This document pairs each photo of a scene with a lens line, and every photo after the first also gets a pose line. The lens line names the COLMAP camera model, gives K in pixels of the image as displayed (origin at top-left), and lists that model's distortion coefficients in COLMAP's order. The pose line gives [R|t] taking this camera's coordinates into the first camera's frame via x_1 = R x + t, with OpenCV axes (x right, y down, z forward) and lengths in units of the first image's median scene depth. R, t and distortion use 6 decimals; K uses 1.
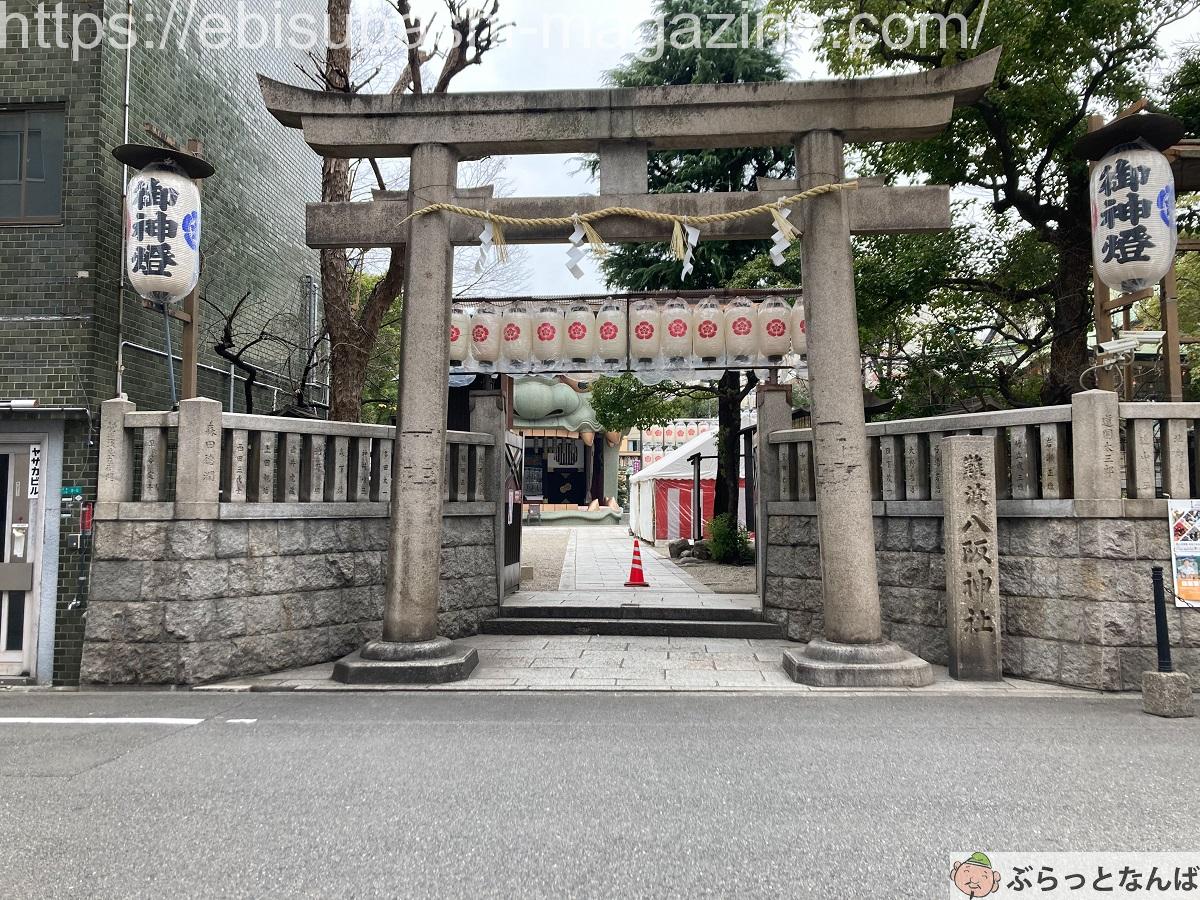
lens RADIAL K [[924.8, 0, 603.9], [0, 924.8, 429.9], [0, 0, 1]] dist [0.024164, 0.000546]
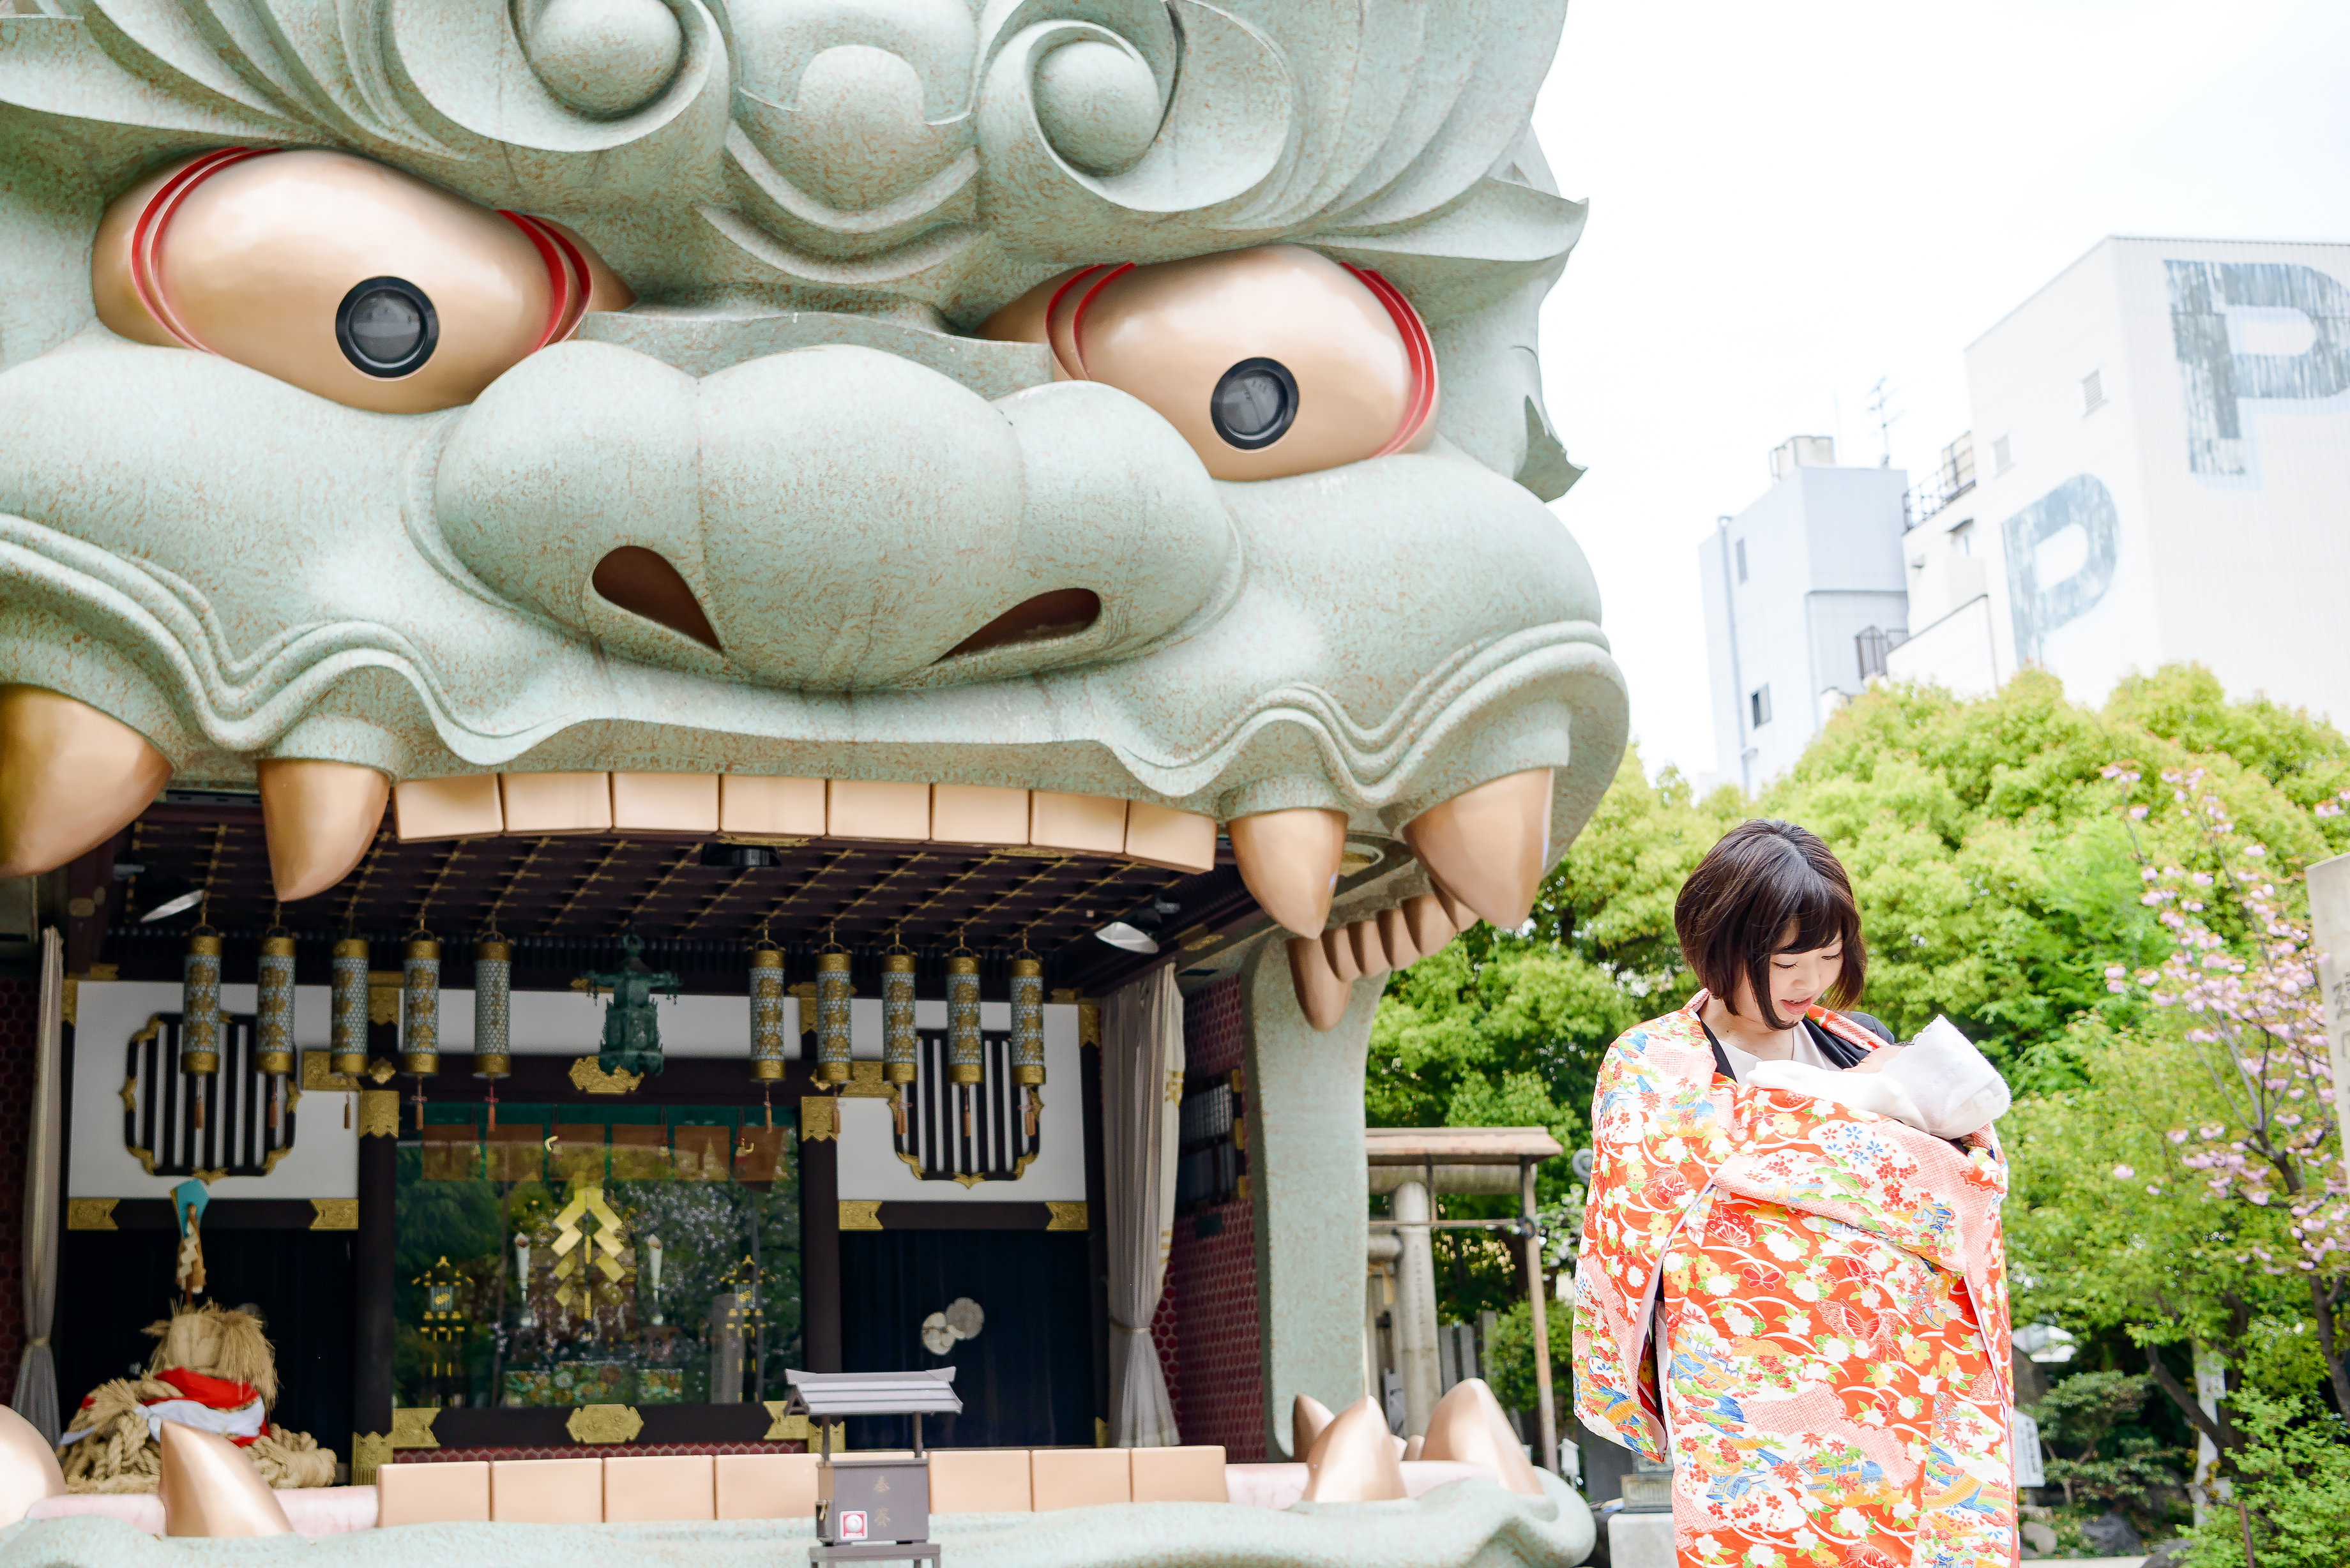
lens RADIAL K [[2874.7, 0, 957.0], [0, 2874.7, 881.1], [0, 0, 1]] dist [-0.002691, 0.017225]
pose [[0.996802, -0.005511, 0.079716, -0.088787], [0.016037, 0.991117, -0.132020, 0.058170], [-0.078280, 0.132876, 0.988036, 0.648178]]
